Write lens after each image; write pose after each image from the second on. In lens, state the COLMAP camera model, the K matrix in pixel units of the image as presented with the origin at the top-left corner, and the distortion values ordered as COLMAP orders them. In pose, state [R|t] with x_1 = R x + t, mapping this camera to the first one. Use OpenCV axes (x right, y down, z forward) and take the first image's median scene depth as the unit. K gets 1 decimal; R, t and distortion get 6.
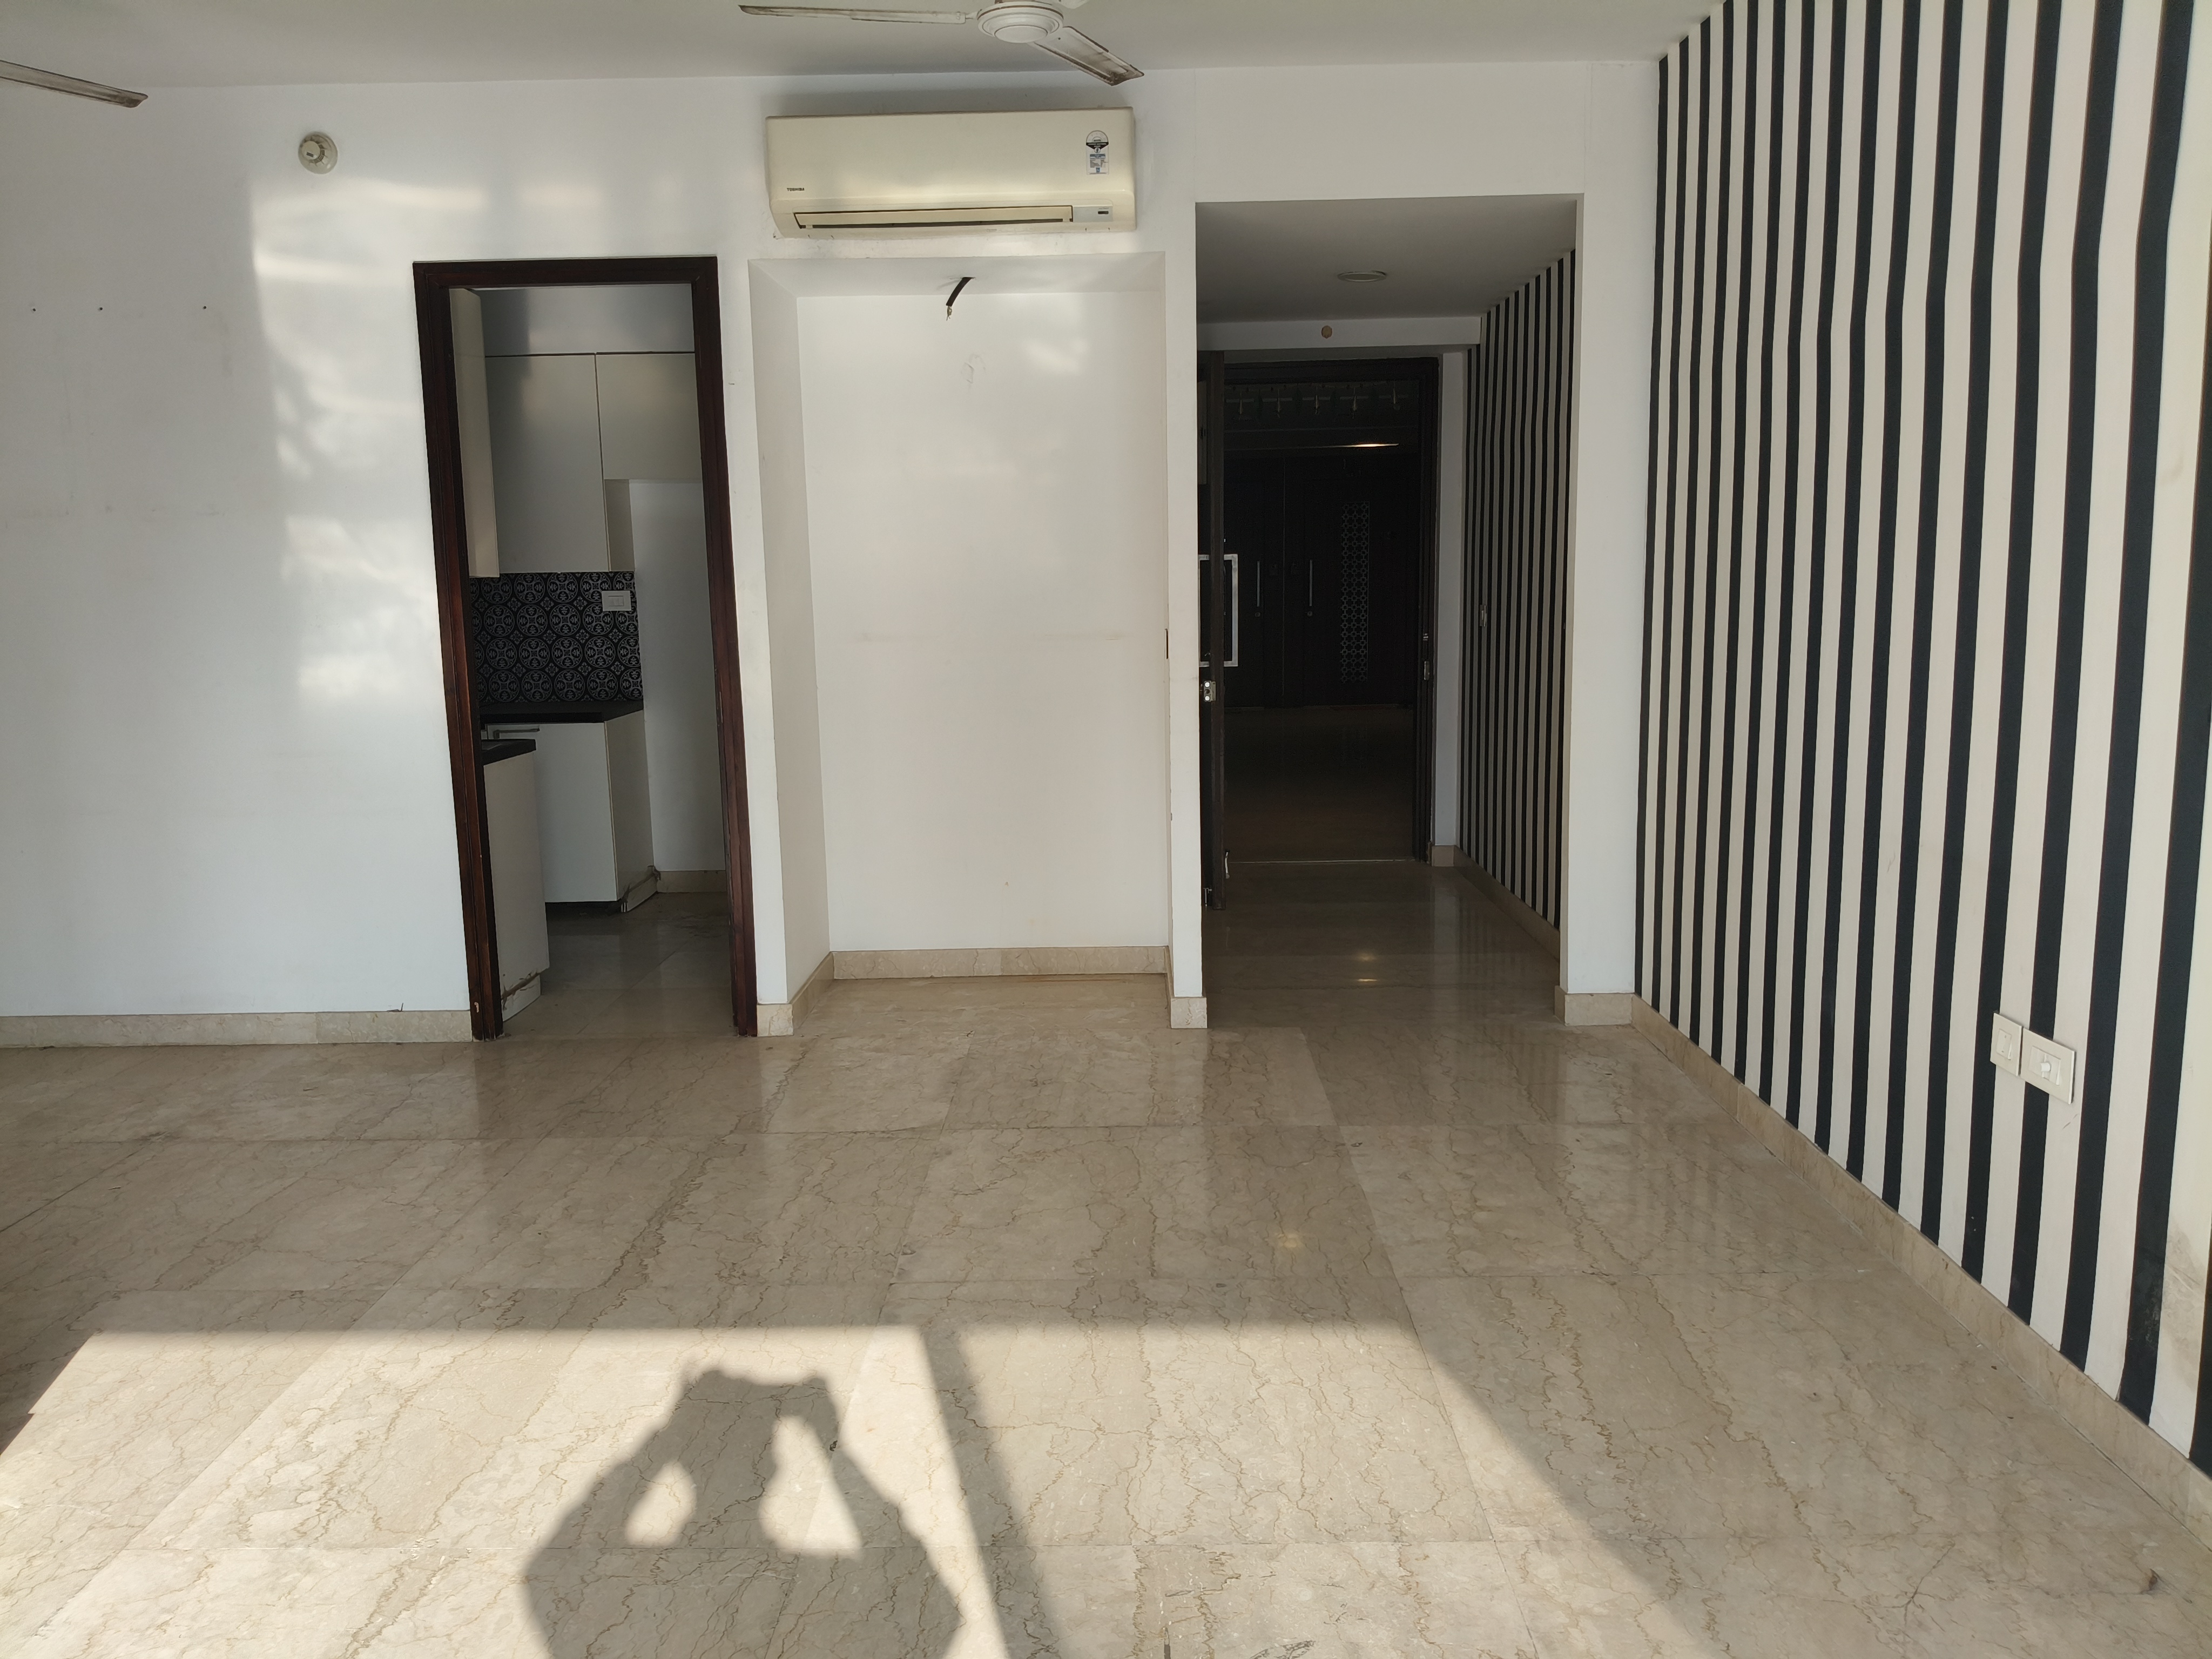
lens RADIAL K [[1691.2, 0, 1110.1], [0, 1691.2, 856.0], [0, 0, 1]] dist [-0.006549, -0.006014]
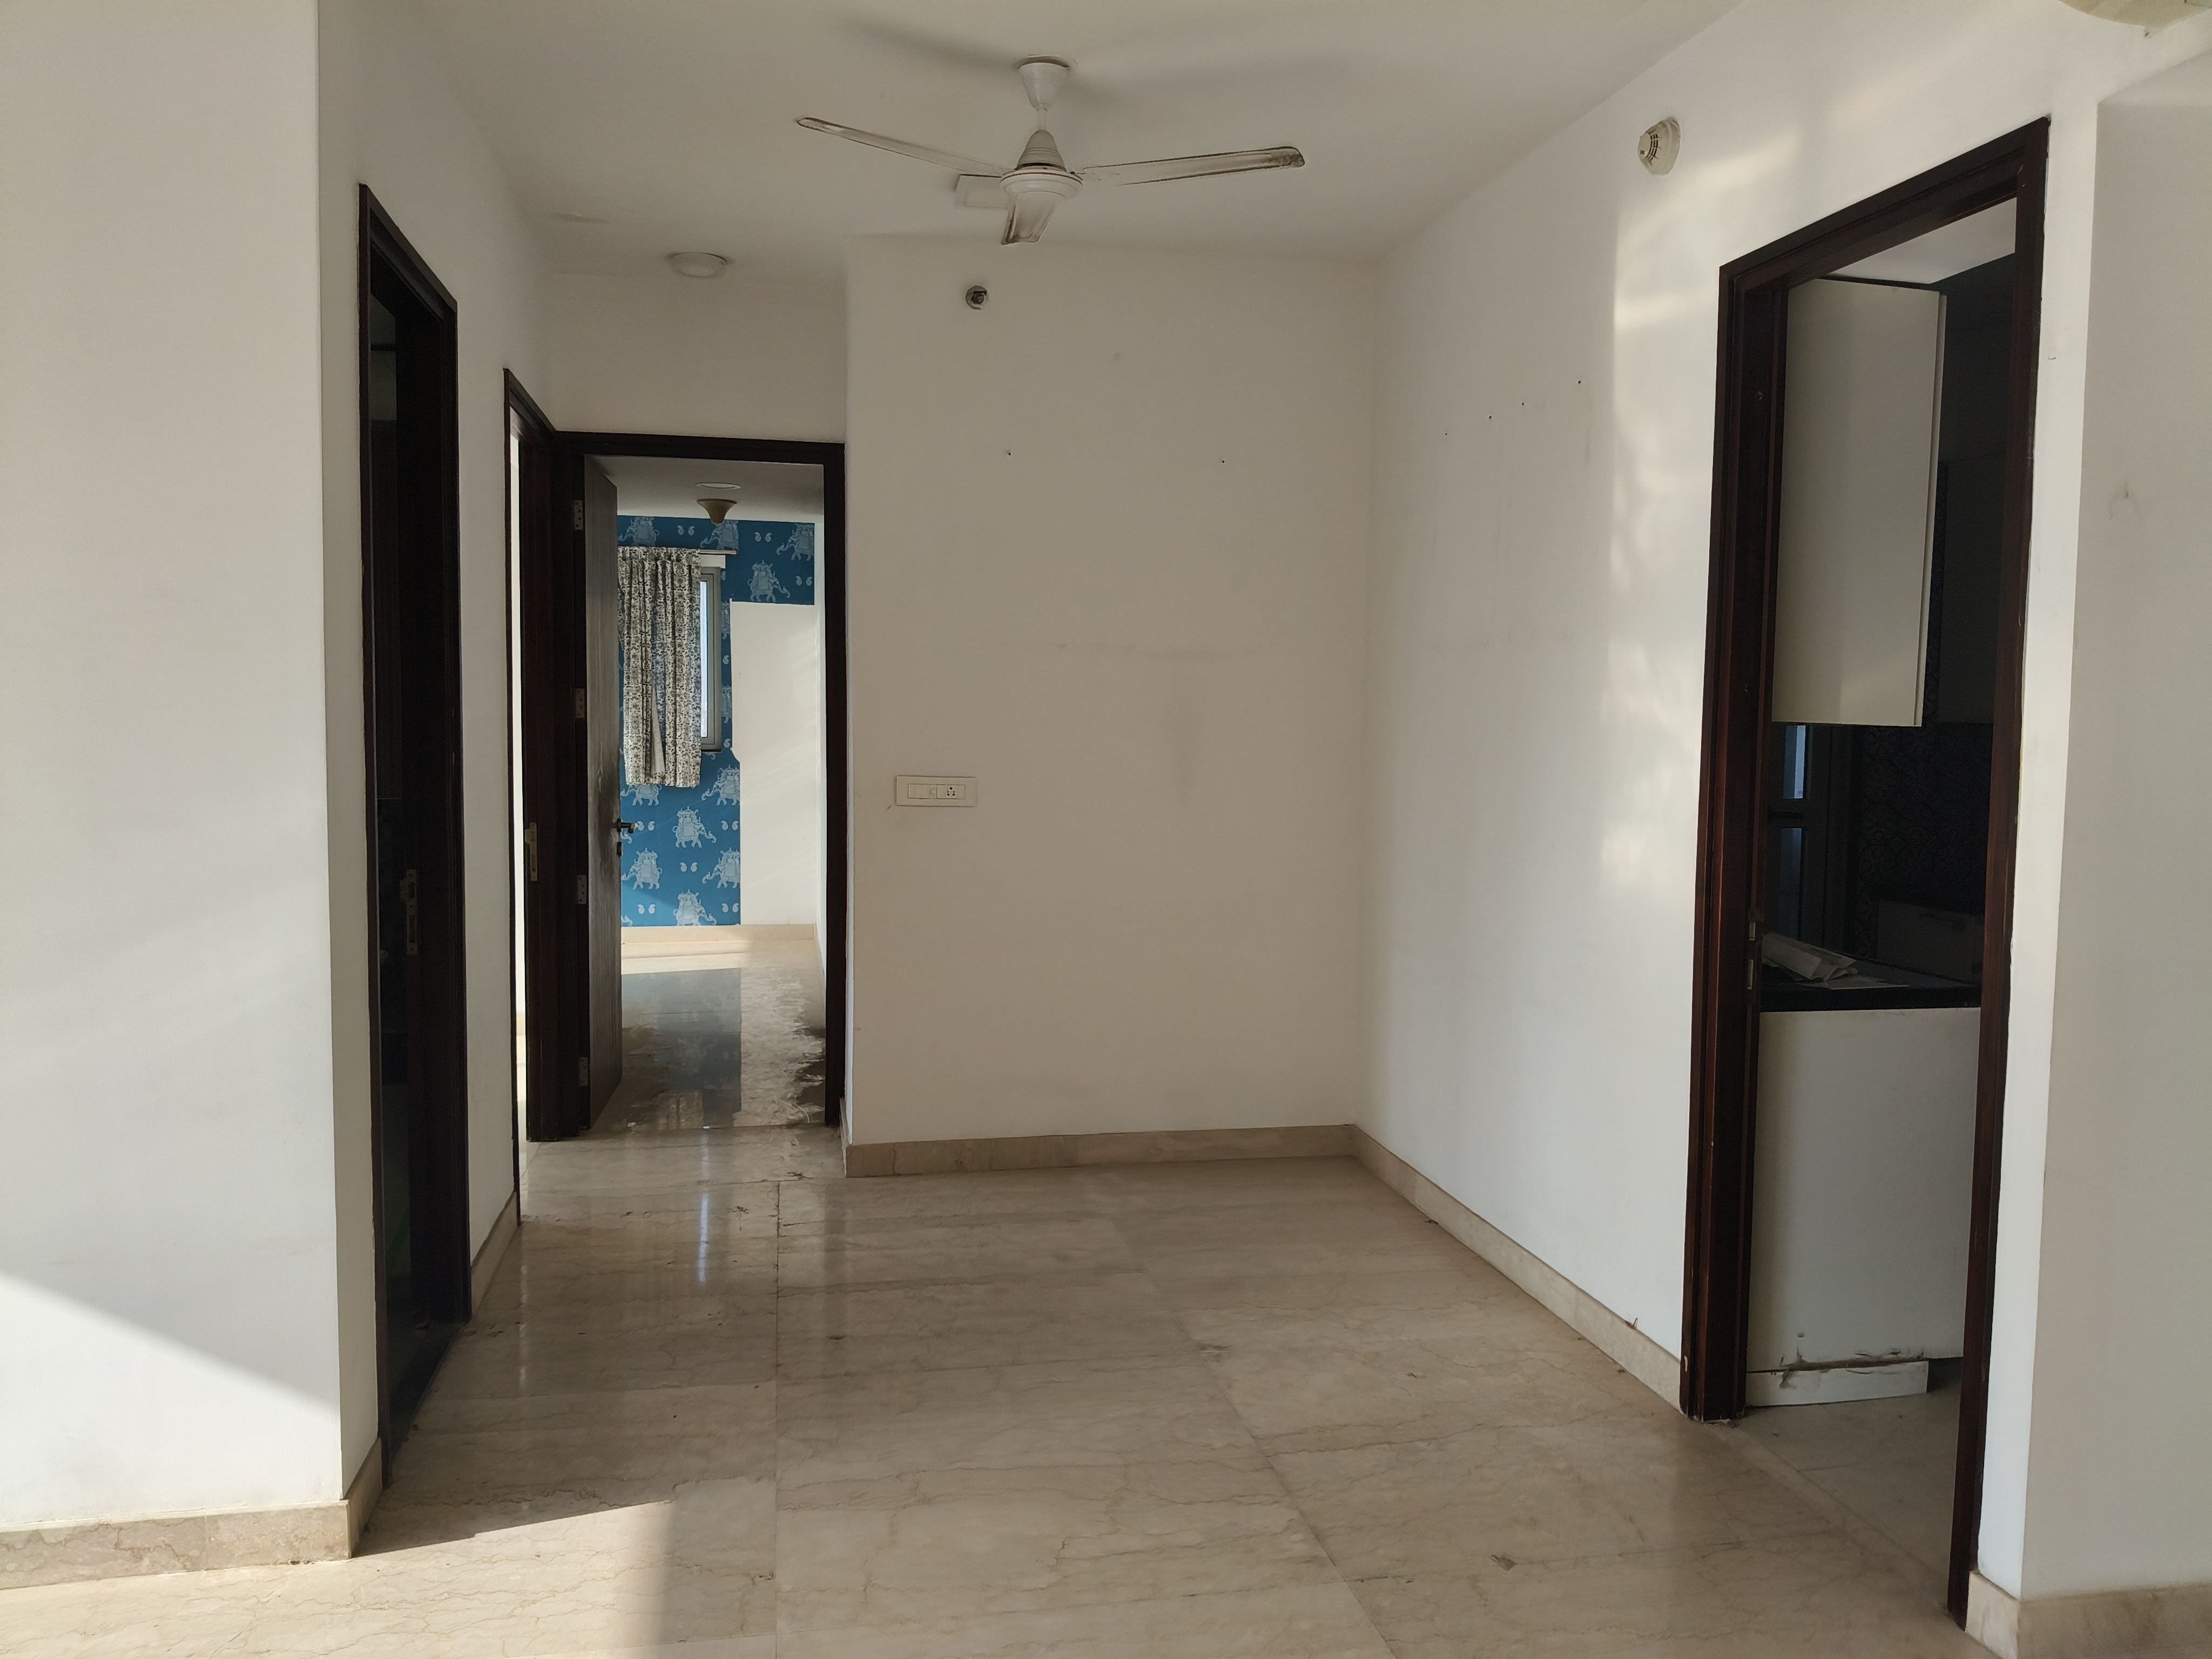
lens RADIAL K [[1691.2, 0, 1110.1], [0, 1691.2, 856.0], [0, 0, 1]] dist [-0.006549, -0.006014]
pose [[0.215544, 0.099390, -0.971423, 0.220288], [-0.182263, 0.981419, 0.059971, -0.114209], [0.959334, 0.164128, 0.229654, 0.645903]]
